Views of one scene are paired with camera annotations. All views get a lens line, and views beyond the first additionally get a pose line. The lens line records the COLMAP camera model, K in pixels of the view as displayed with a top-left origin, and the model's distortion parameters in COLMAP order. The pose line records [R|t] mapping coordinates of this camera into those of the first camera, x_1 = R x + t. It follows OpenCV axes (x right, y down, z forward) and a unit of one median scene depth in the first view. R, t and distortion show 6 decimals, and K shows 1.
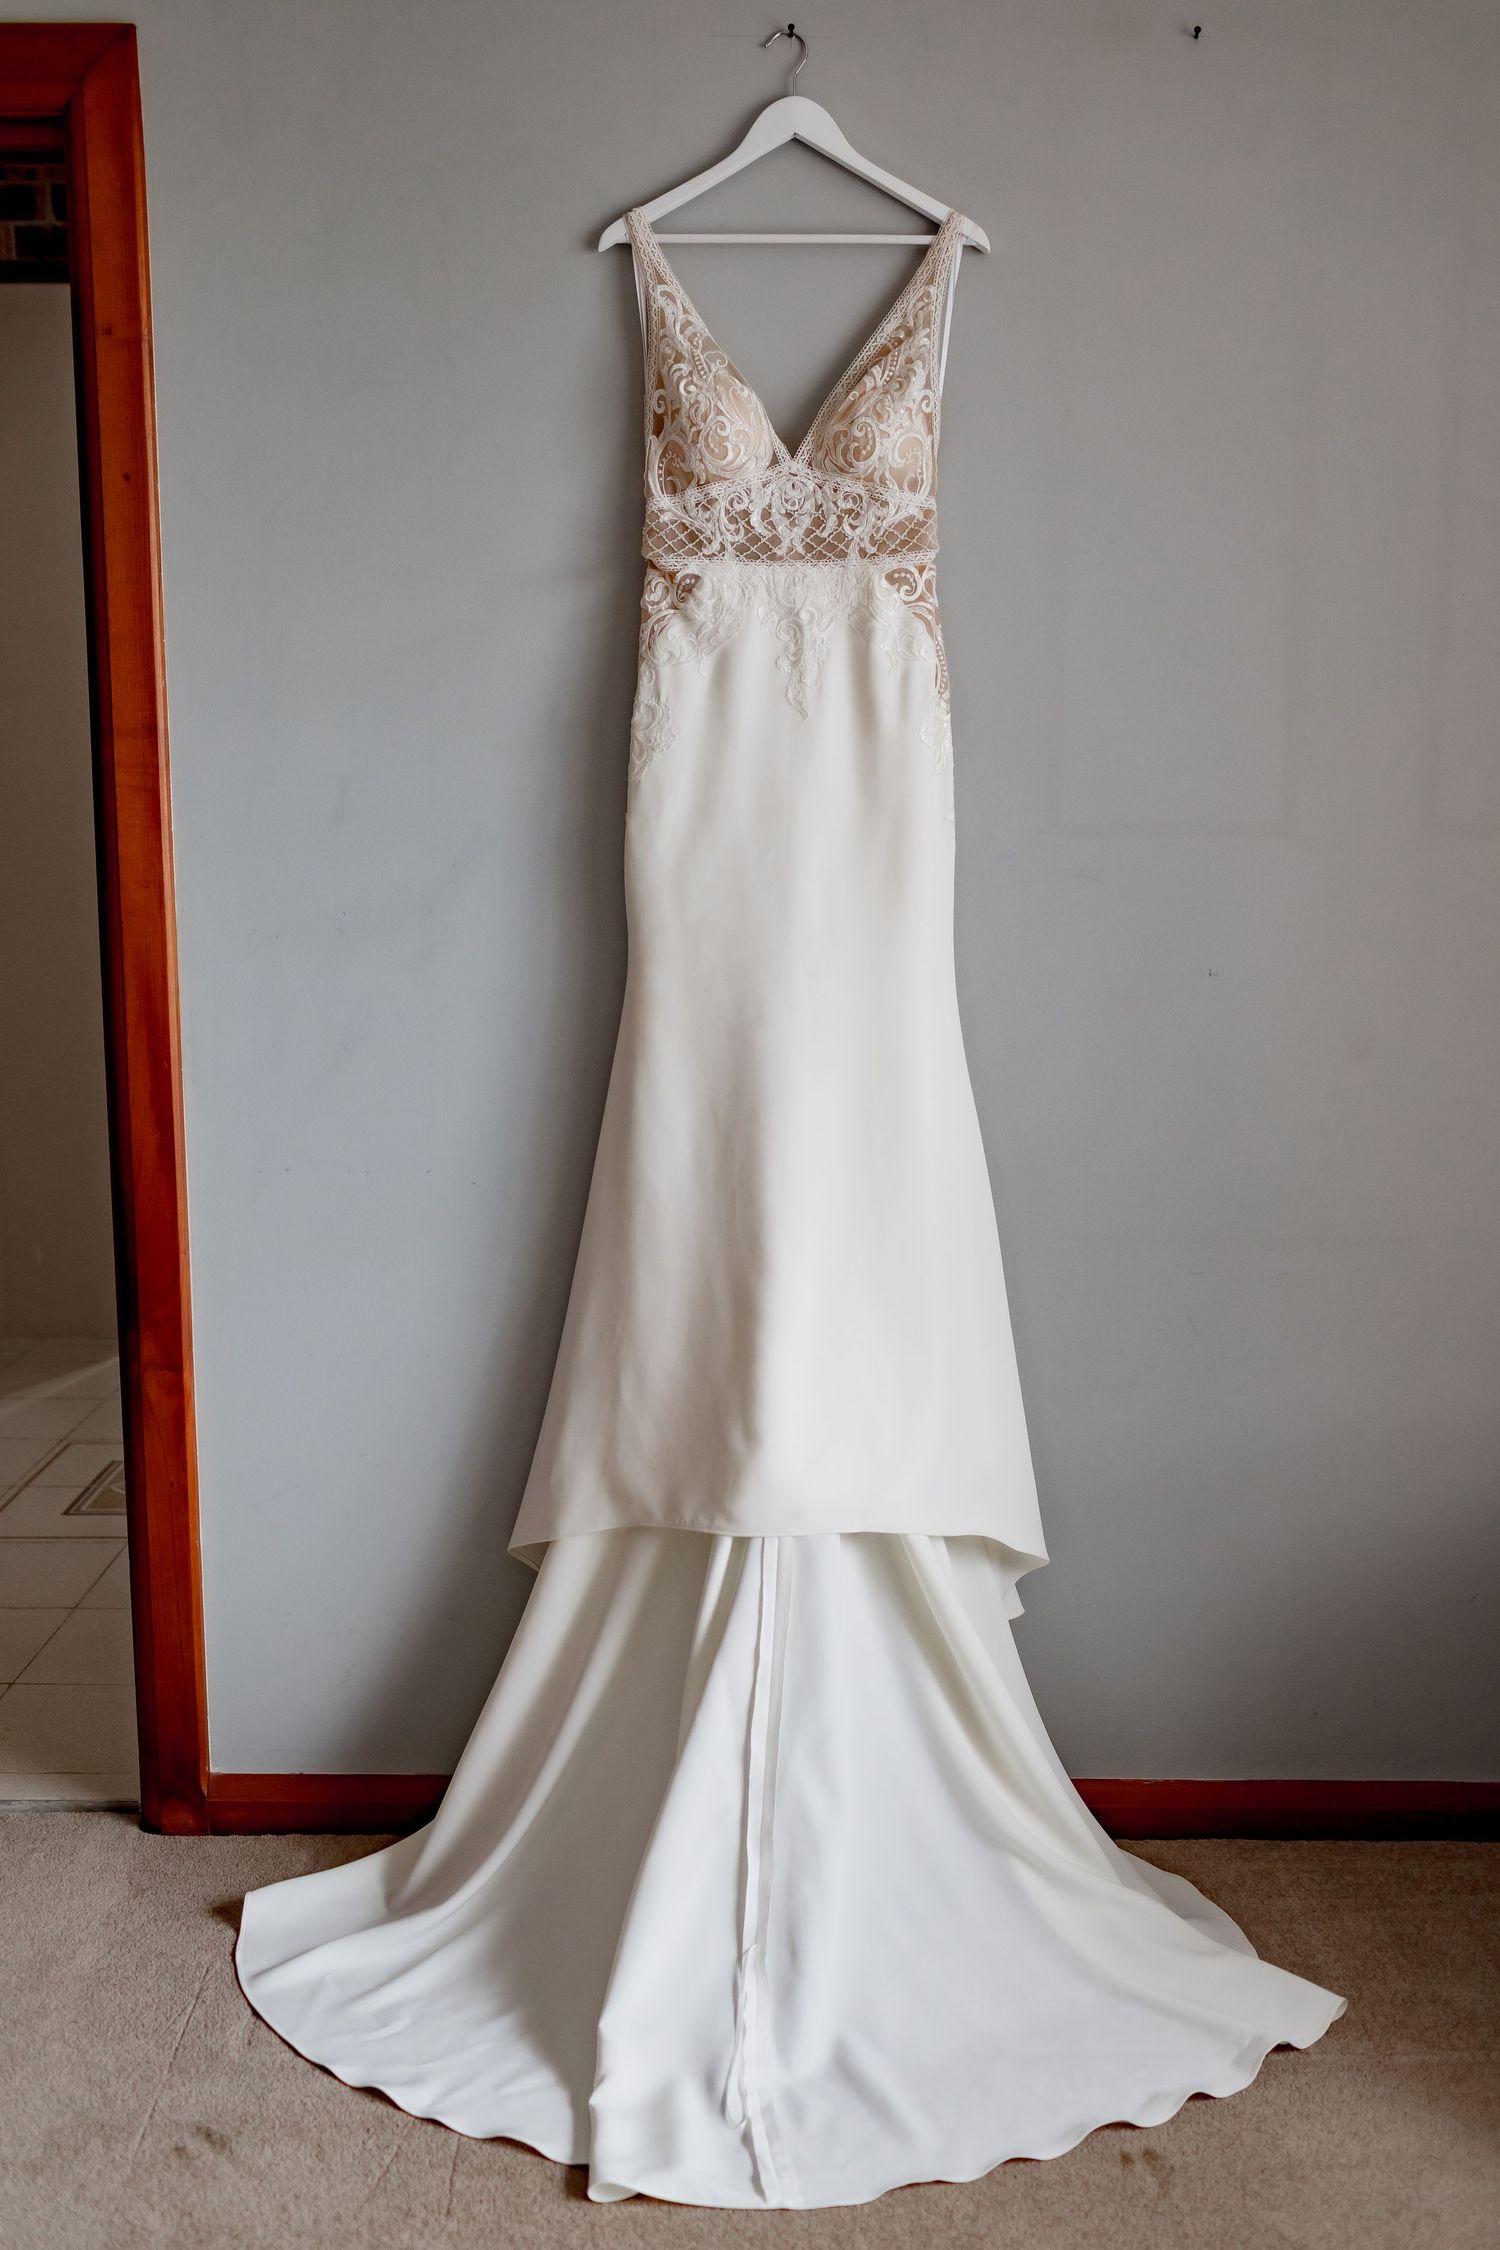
lens RADIAL K [[2365.4, 0, 757.1], [0, 2365.4, 1142.7], [0, 0, 1]] dist [0.031050, 0.000000]
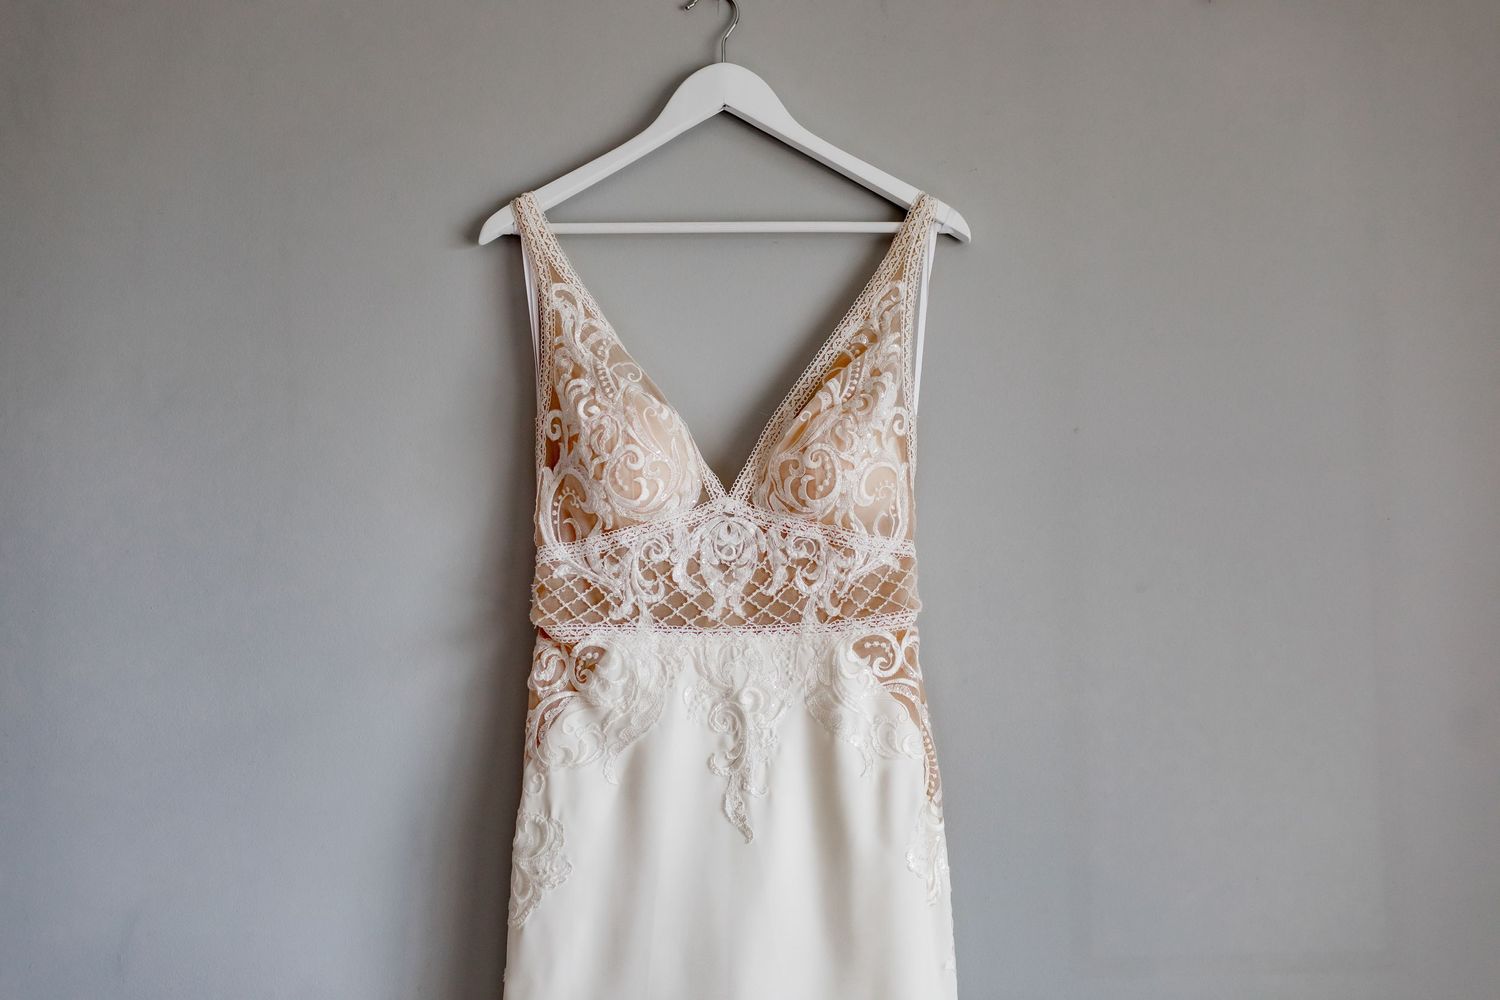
lens RADIAL K [[1576.9, 0, 749.6], [0, 1576.9, 497.6], [0, 0, 1]] dist [0.031050, 0.000000]
pose [[0.999724, -0.012494, 0.019878, 0.012014], [0.016517, 0.975983, -0.217222, -0.176588], [-0.016686, 0.217490, 0.975920, 0.502178]]
